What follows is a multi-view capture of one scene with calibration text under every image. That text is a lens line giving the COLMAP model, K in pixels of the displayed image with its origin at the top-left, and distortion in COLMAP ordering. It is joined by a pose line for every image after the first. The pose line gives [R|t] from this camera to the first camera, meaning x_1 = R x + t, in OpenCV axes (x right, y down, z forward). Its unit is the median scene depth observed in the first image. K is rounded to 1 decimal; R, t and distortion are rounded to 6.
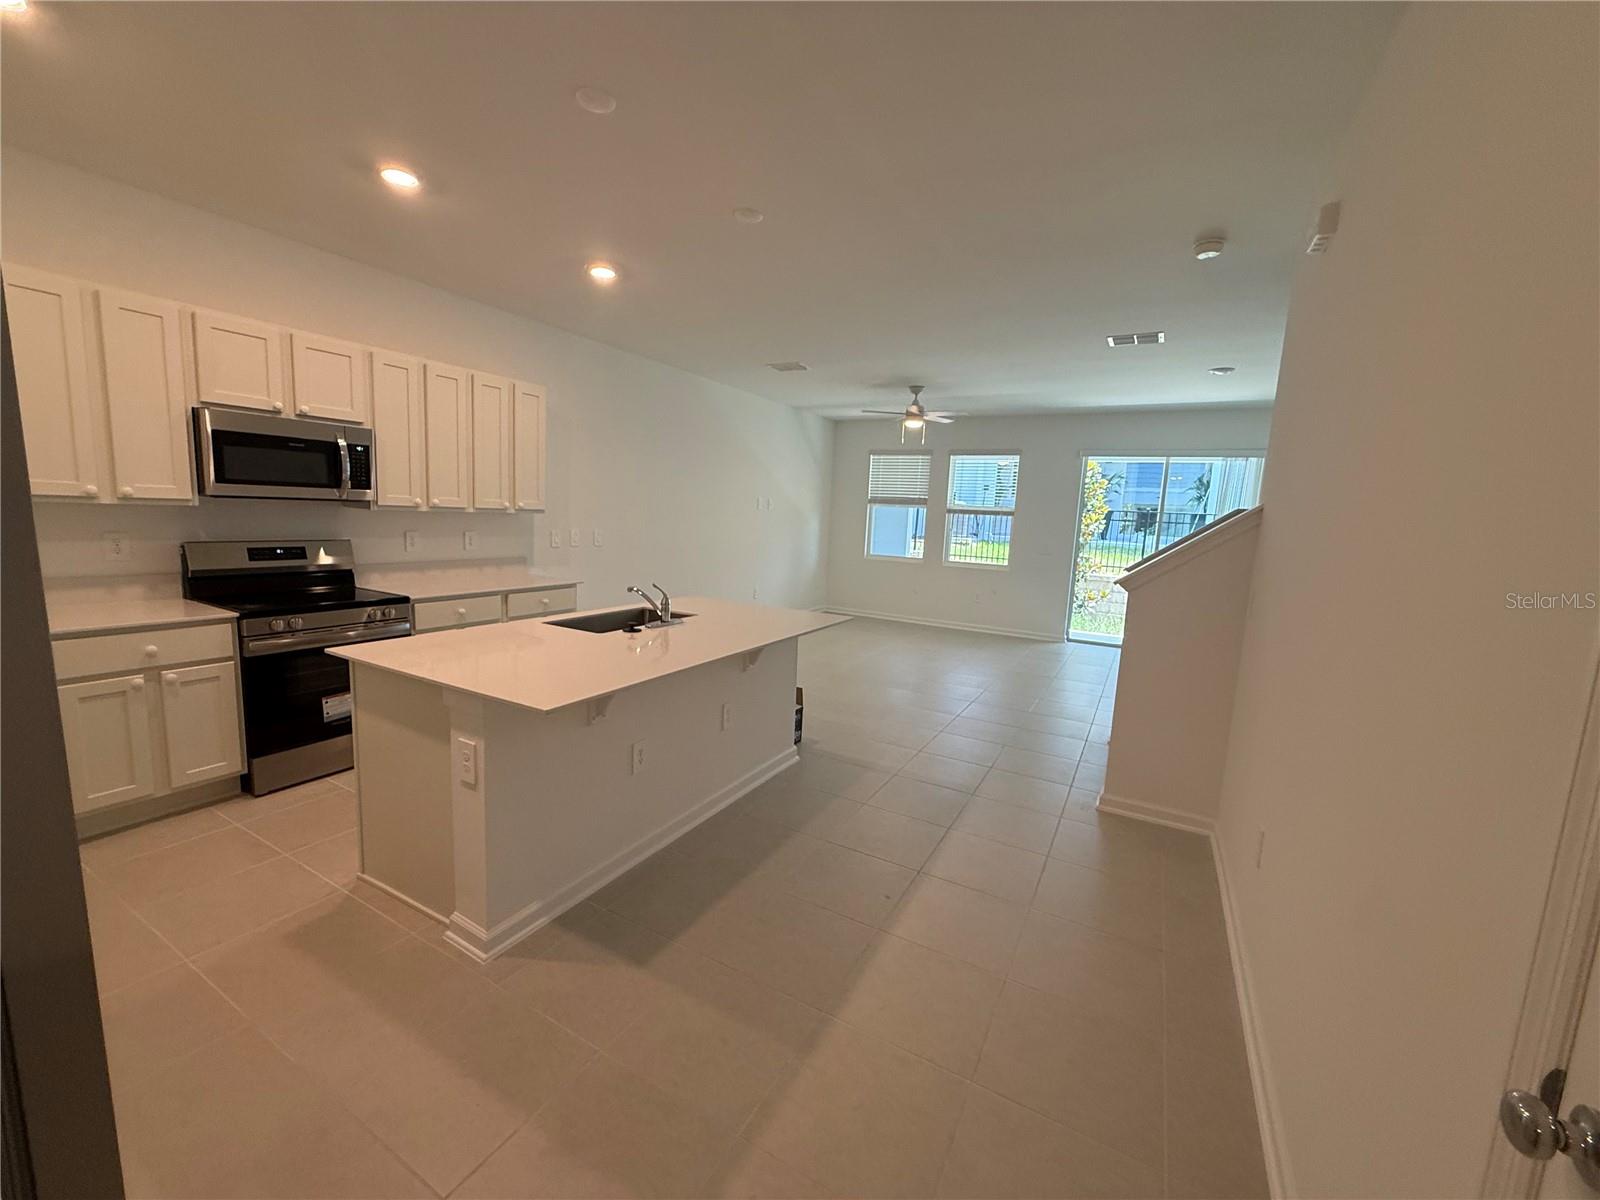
lens RADIAL K [[639.3, 0, 797.7], [0, 639.3, 597.3], [0, 0, 1]] dist [0.001290, -0.000199]
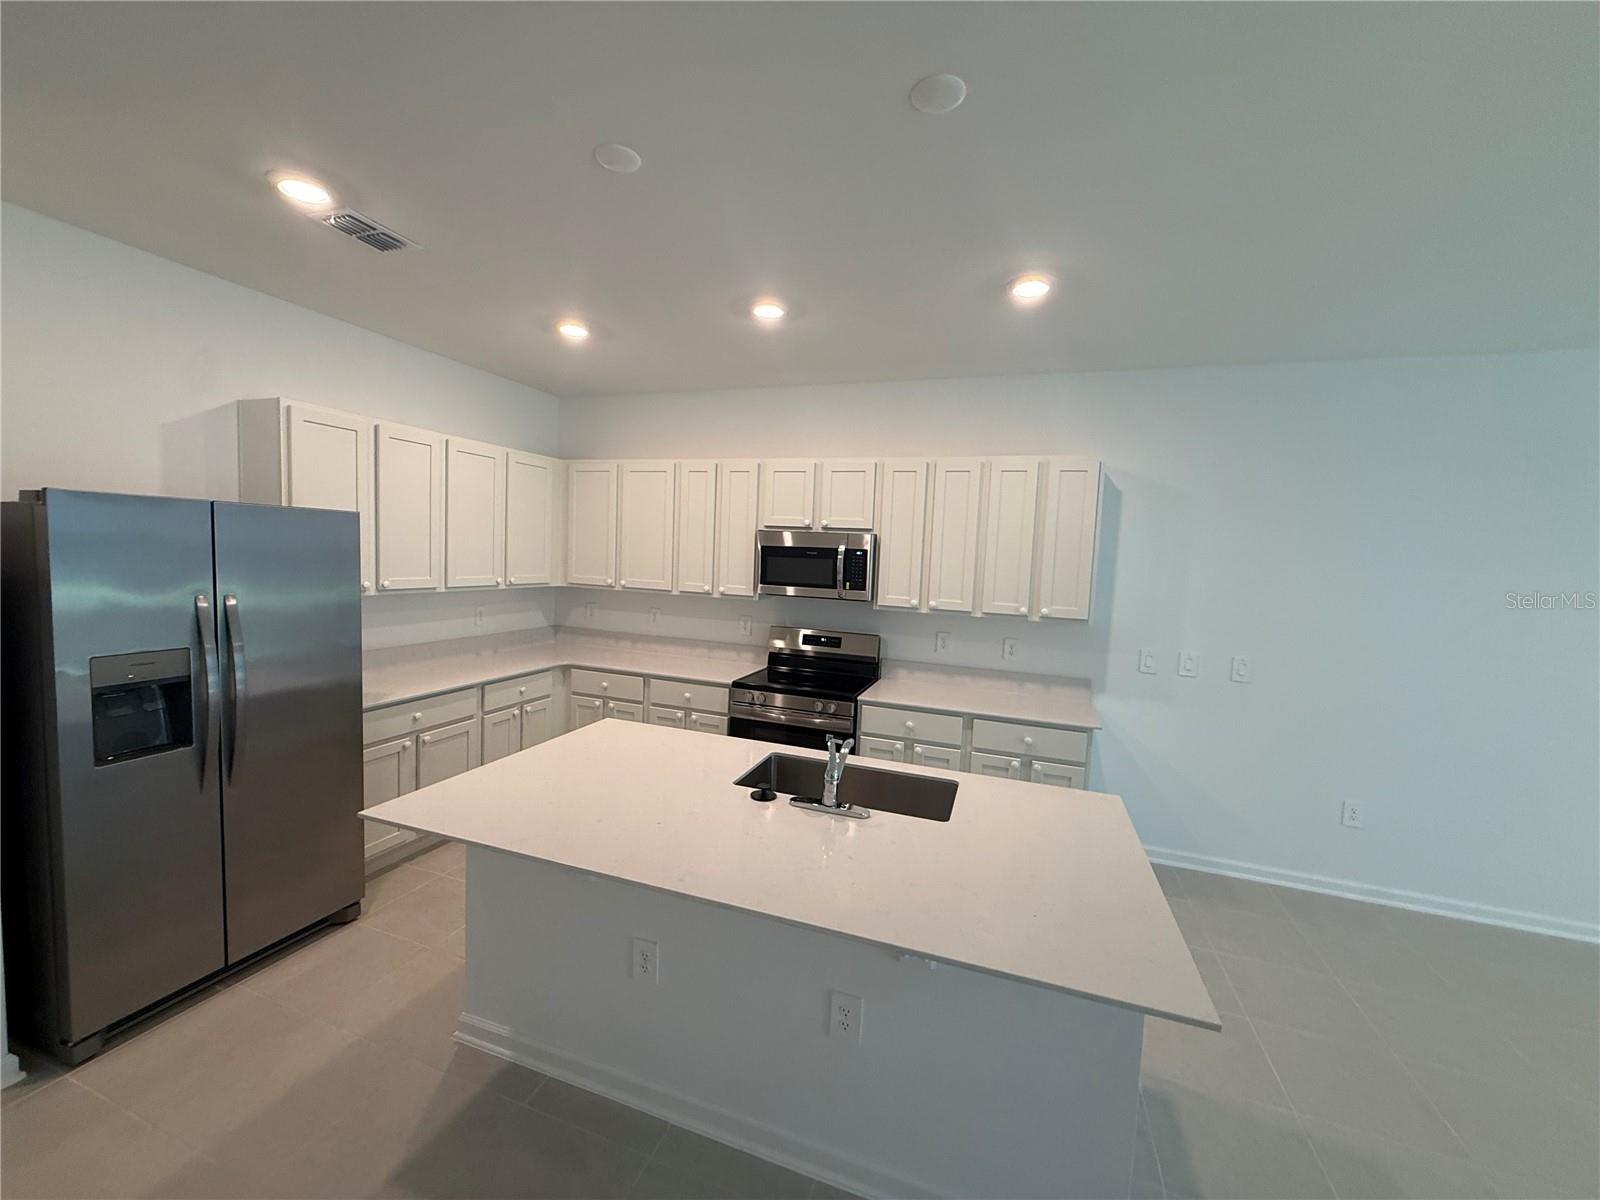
lens RADIAL K [[639.3, 0, 797.7], [0, 639.3, 597.3], [0, 0, 1]] dist [0.001290, -0.000199]
pose [[0.163748, 0.031450, -0.986001, 0.359916], [-0.166585, 0.986020, 0.003786, -0.142702], [0.972335, 0.163633, 0.166698, 0.718333]]
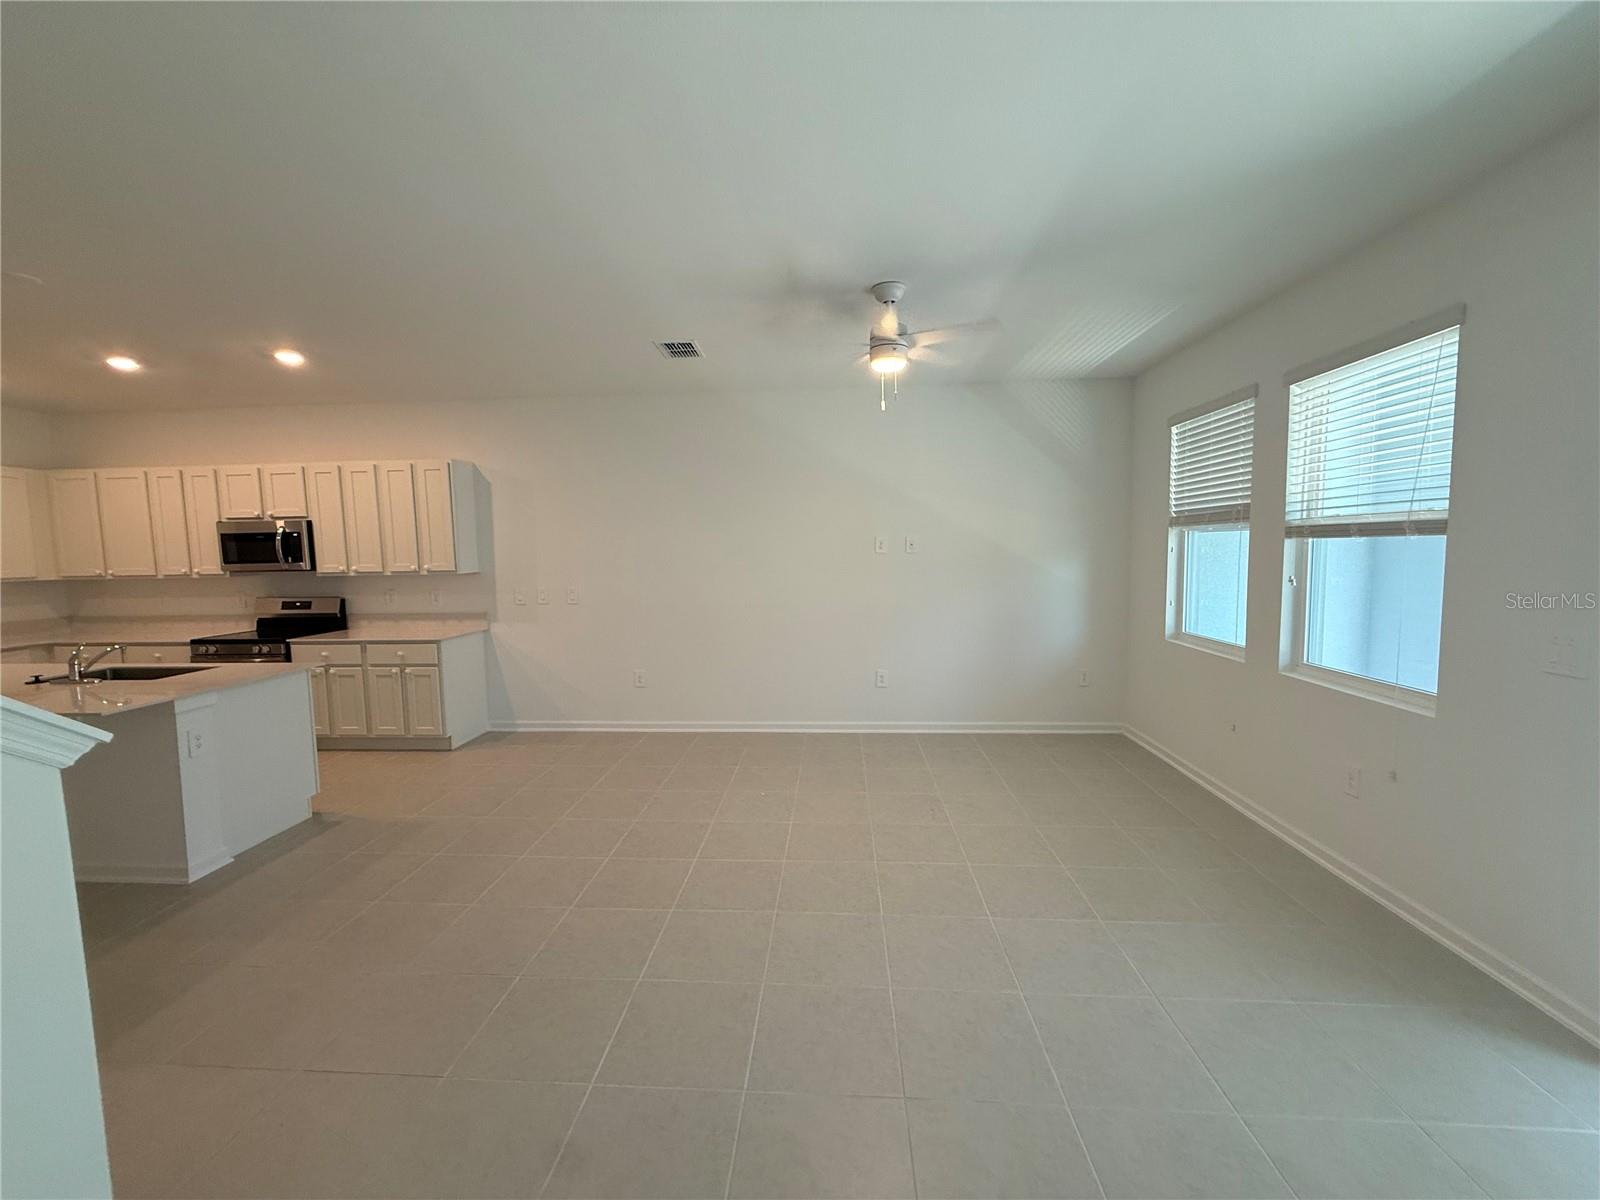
lens RADIAL K [[639.3, 0, 797.7], [0, 639.3, 597.3], [0, 0, 1]] dist [0.001290, -0.000199]
pose [[0.421039, 0.018148, -0.906861, 1.089909], [-0.083438, 0.996336, -0.018800, -0.156091], [0.903197, 0.083582, 0.421011, 1.402964]]
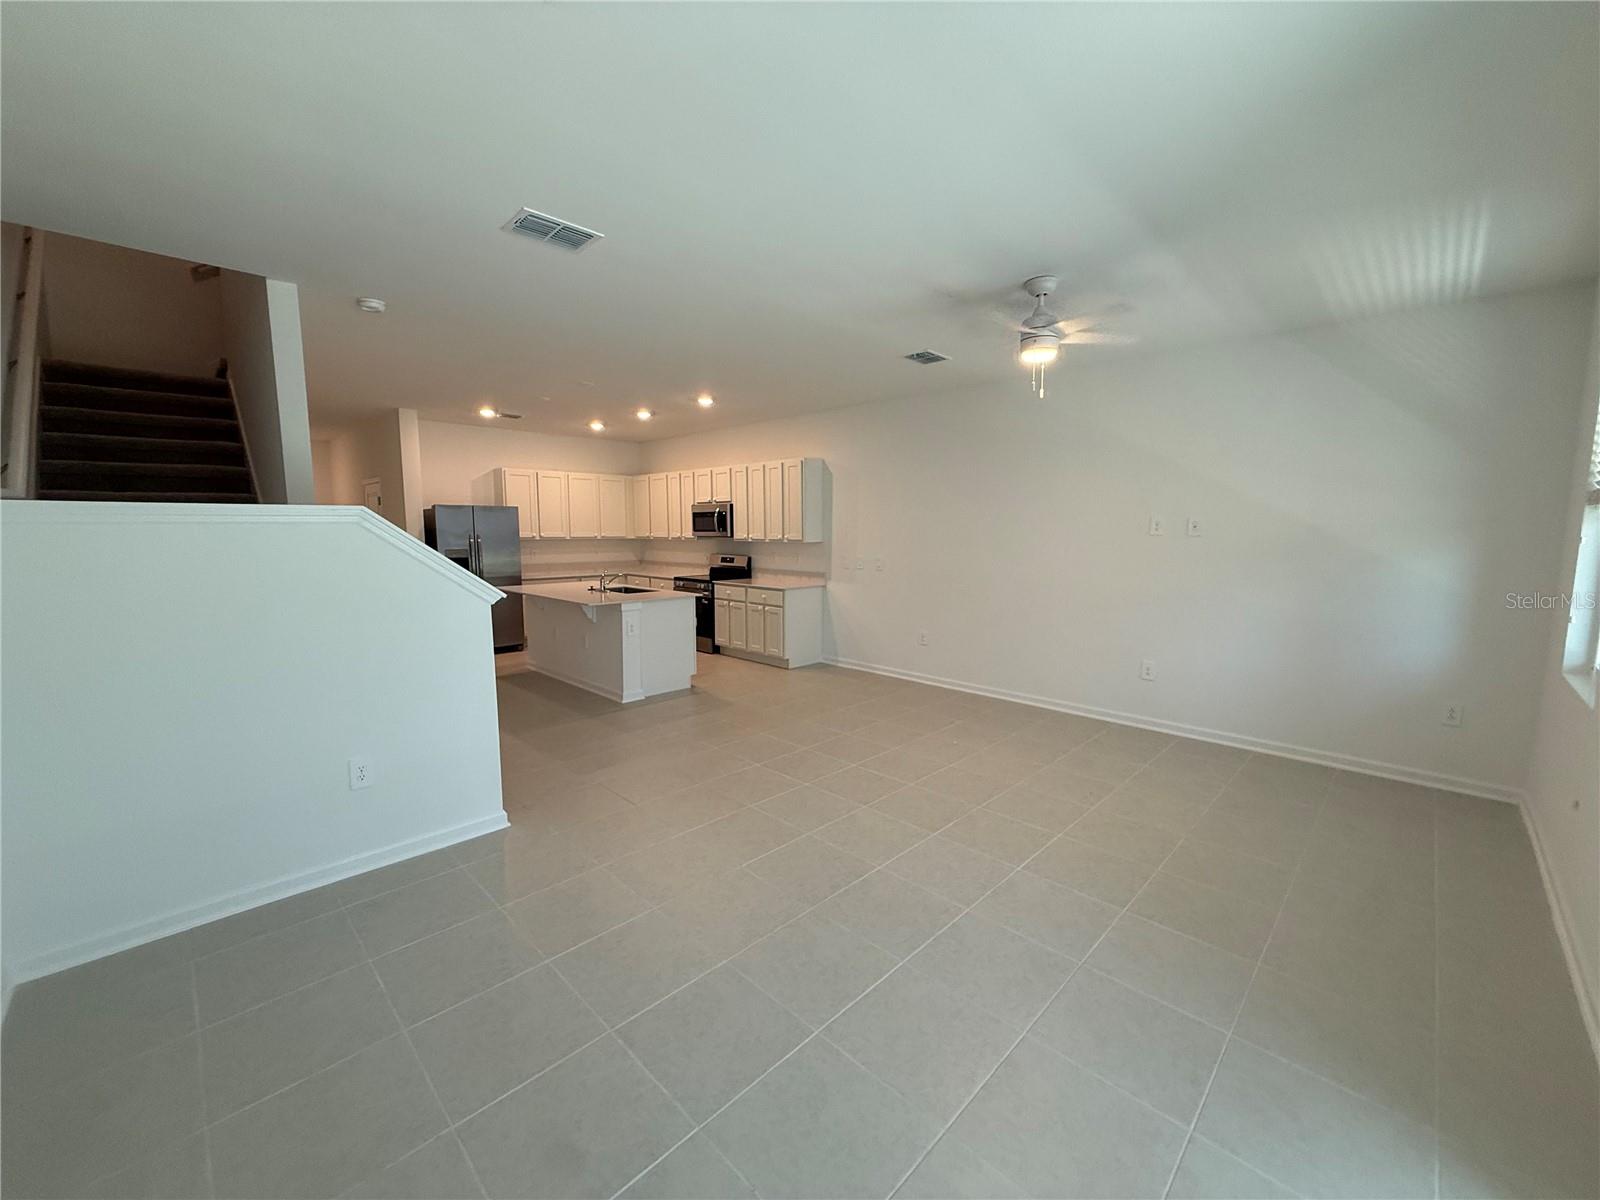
lens RADIAL K [[639.3, 0, 797.7], [0, 639.3, 597.3], [0, 0, 1]] dist [0.001290, -0.000199]
pose [[-0.274406, 0.057645, -0.959885, 1.352670], [-0.140908, 0.985016, 0.099436, -0.198266], [0.951234, 0.162541, -0.262171, 1.831741]]
